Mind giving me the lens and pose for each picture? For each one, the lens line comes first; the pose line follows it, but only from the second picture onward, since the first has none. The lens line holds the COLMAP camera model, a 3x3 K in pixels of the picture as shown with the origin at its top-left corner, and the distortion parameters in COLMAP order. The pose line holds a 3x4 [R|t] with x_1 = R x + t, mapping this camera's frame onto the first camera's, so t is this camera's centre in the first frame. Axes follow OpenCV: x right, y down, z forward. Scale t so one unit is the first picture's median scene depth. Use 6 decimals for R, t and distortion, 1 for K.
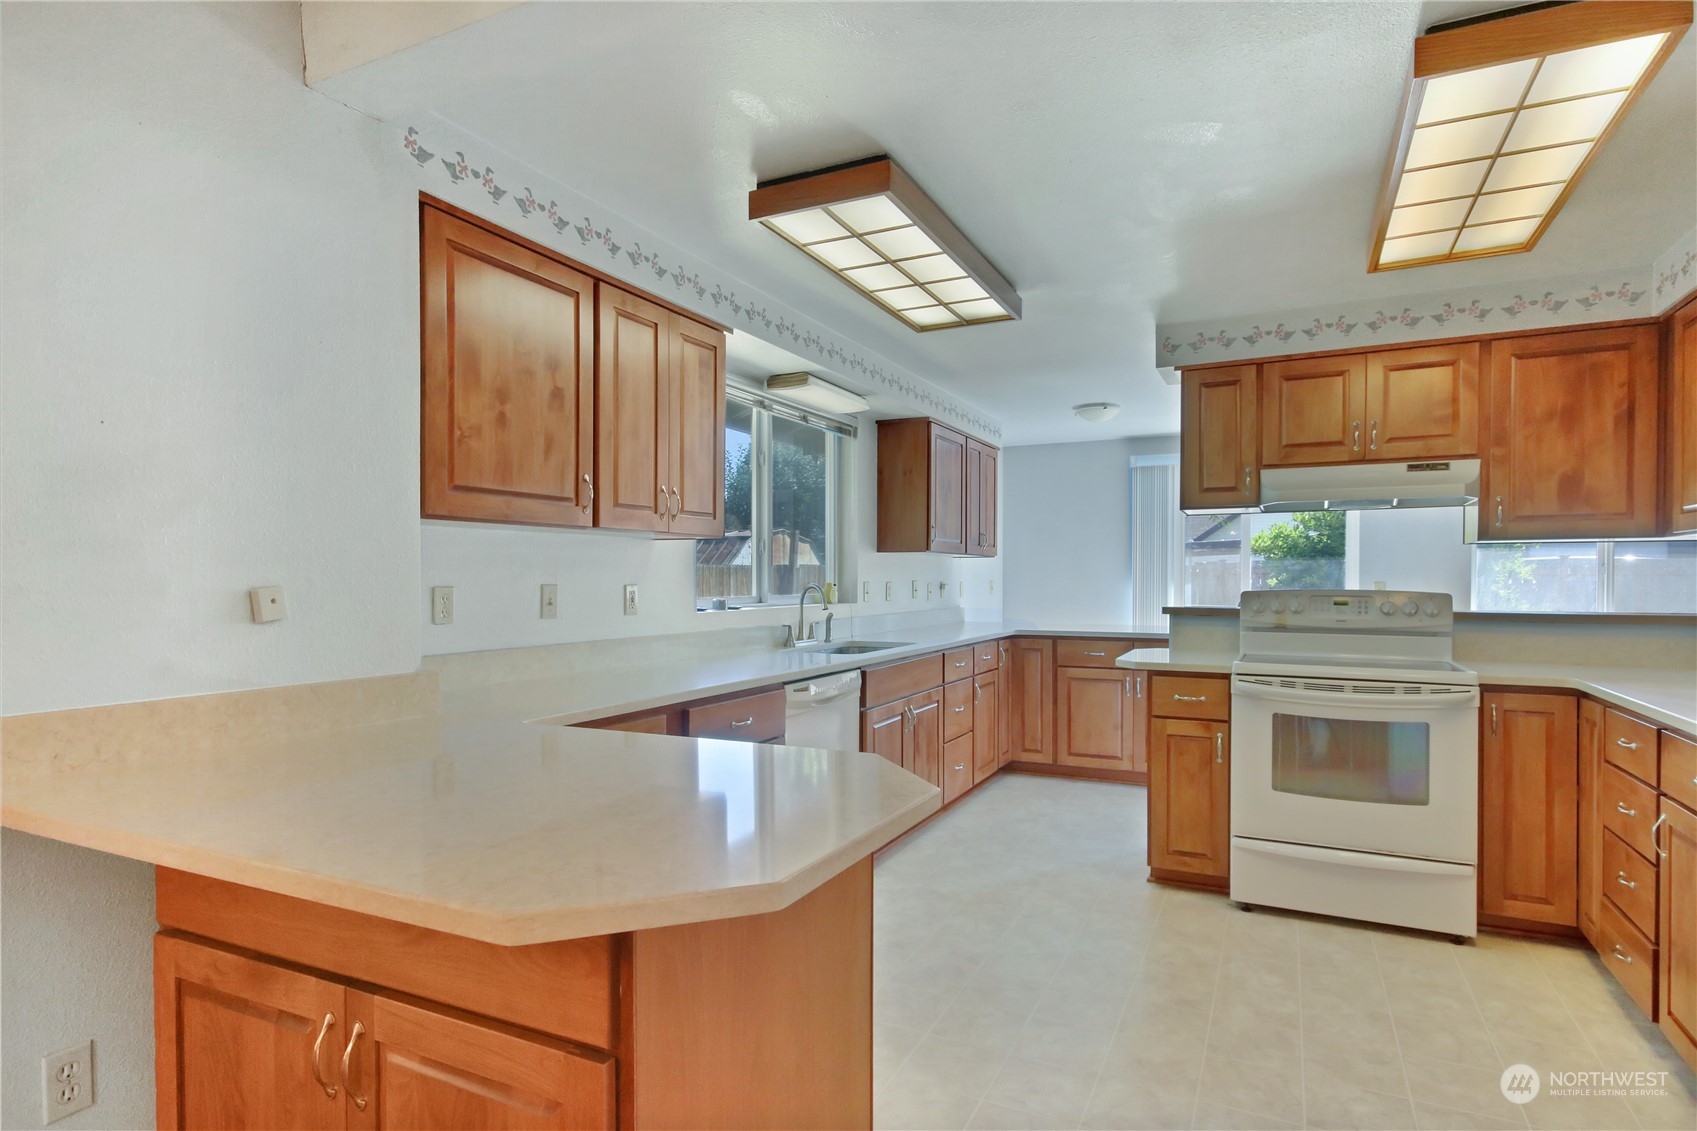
lens RADIAL K [[888.5, 0, 853.6], [0, 888.5, 593.6], [0, 0, 1]] dist [0.003795, 0.000695]
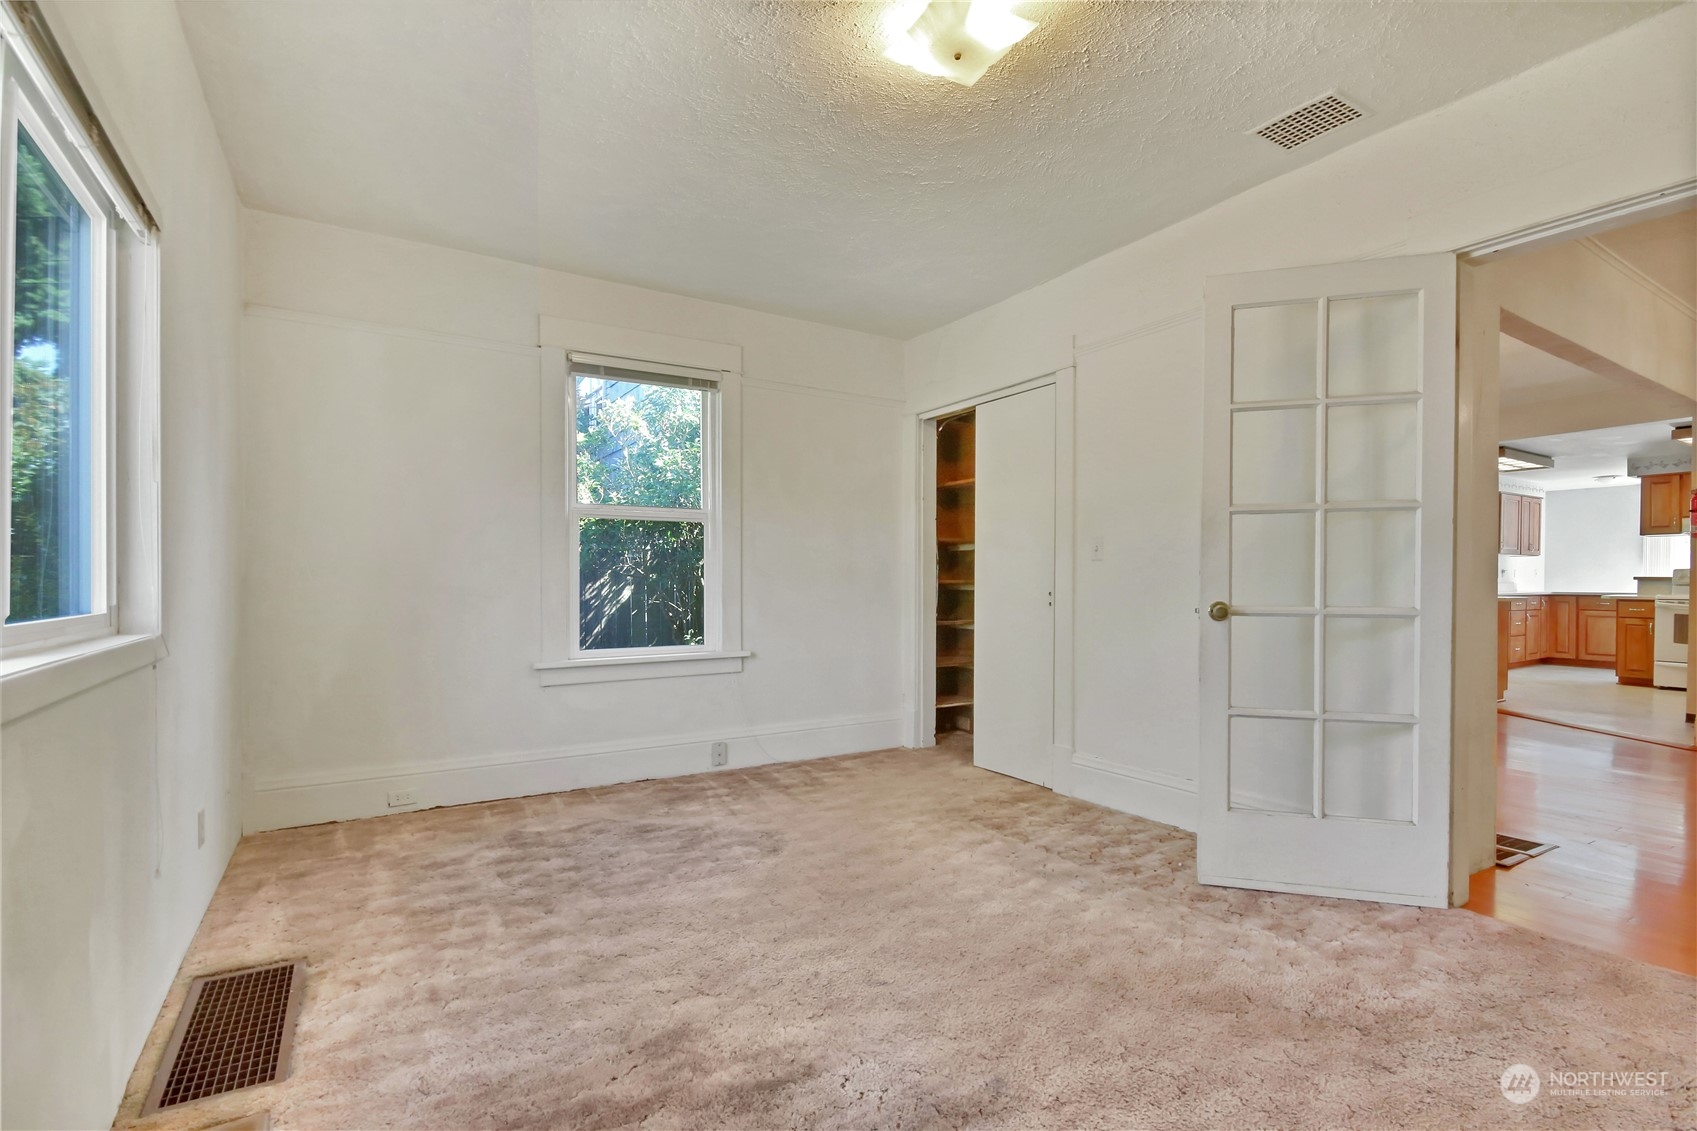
lens RADIAL K [[791.0, 0, 855.4], [0, 791.0, 592.1], [0, 0, 1]] dist [0.011155, -0.010329]
pose [[0.851637, 0.008138, -0.524068, -0.333867], [-0.007551, 0.999966, 0.003256, 0.072294], [0.524077, 0.001184, 0.851670, -2.055418]]
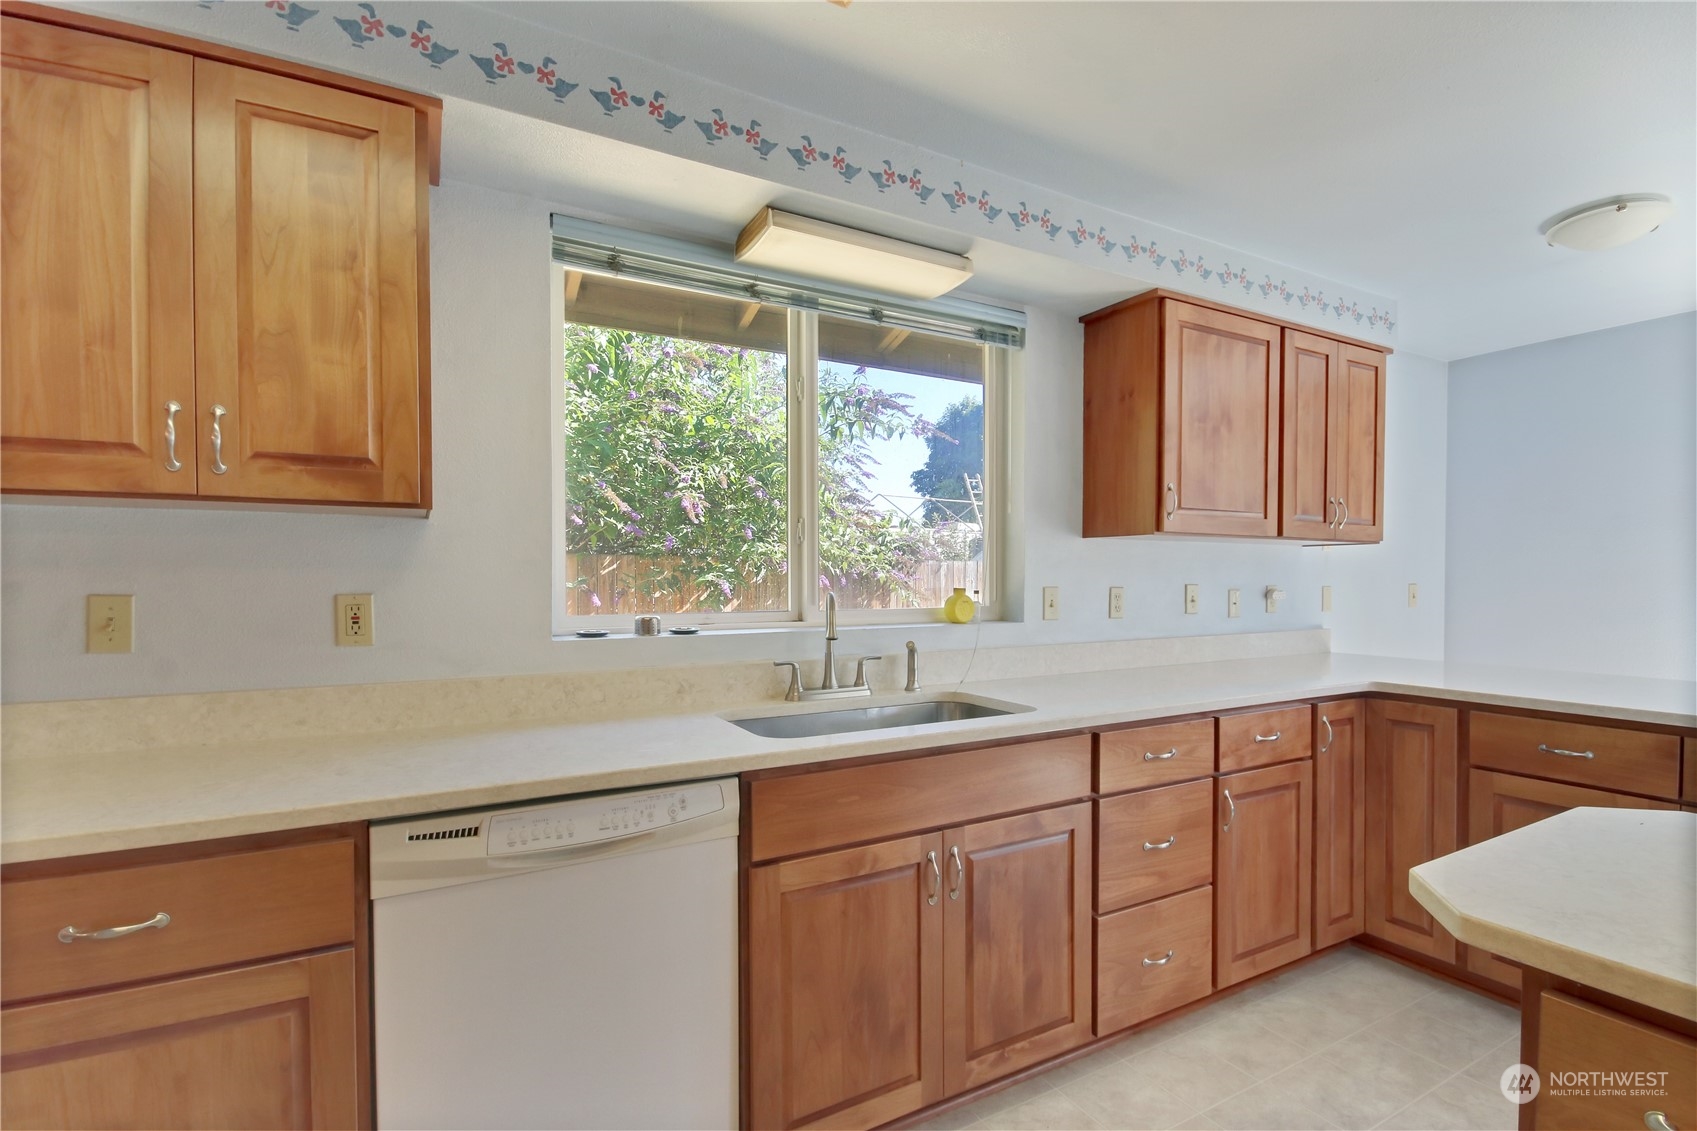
lens RADIAL K [[865.6, 0, 854.4], [0, 865.6, 585.5], [0, 0, 1]] dist [-0.003273, -0.001000]
pose [[0.845541, 0.010603, -0.533805, 0.293272], [-0.012506, 0.999922, 0.000053, -0.017595], [0.533764, 0.006631, 0.845608, 0.621134]]
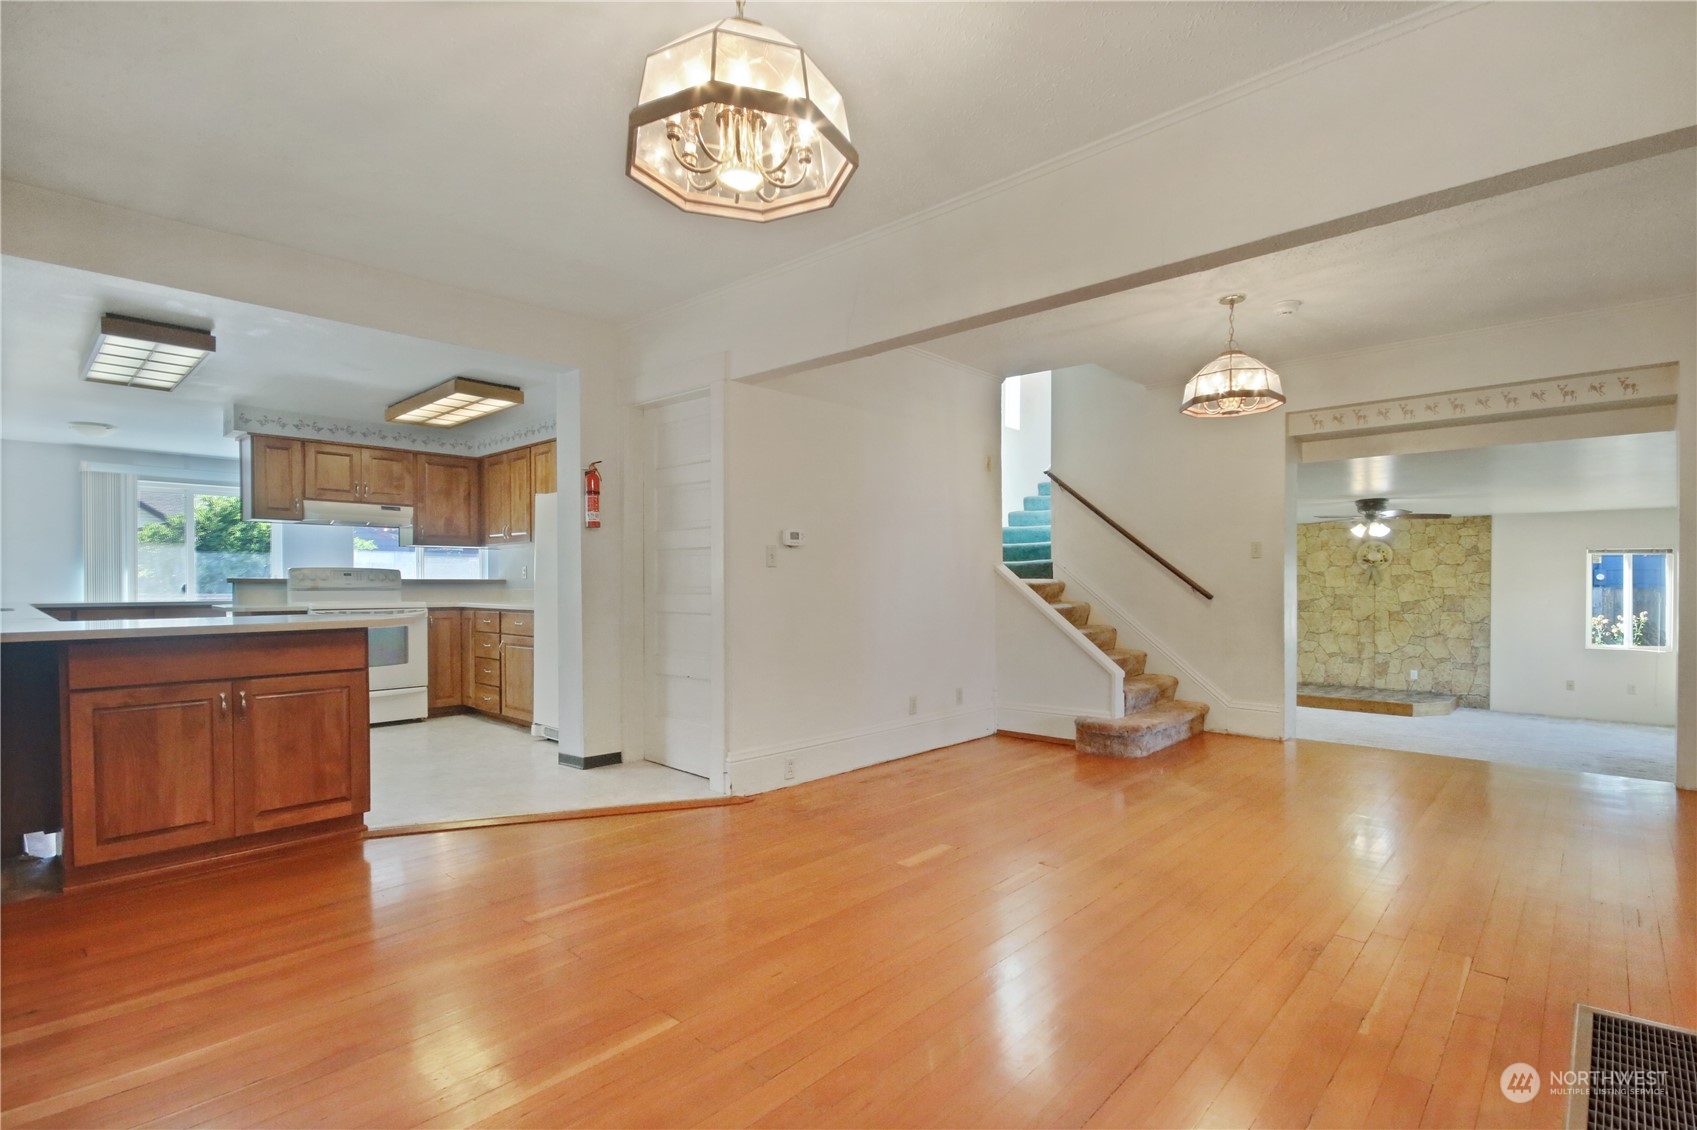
lens RADIAL K [[791.0, 0, 855.4], [0, 791.0, 591.6], [0, 0, 1]] dist [0.011155, -0.010329]
pose [[0.270540, -0.008732, 0.962669, -0.811719], [0.014696, 0.999880, 0.004940, 0.056286], [-0.962597, 0.012811, 0.270636, -0.519932]]
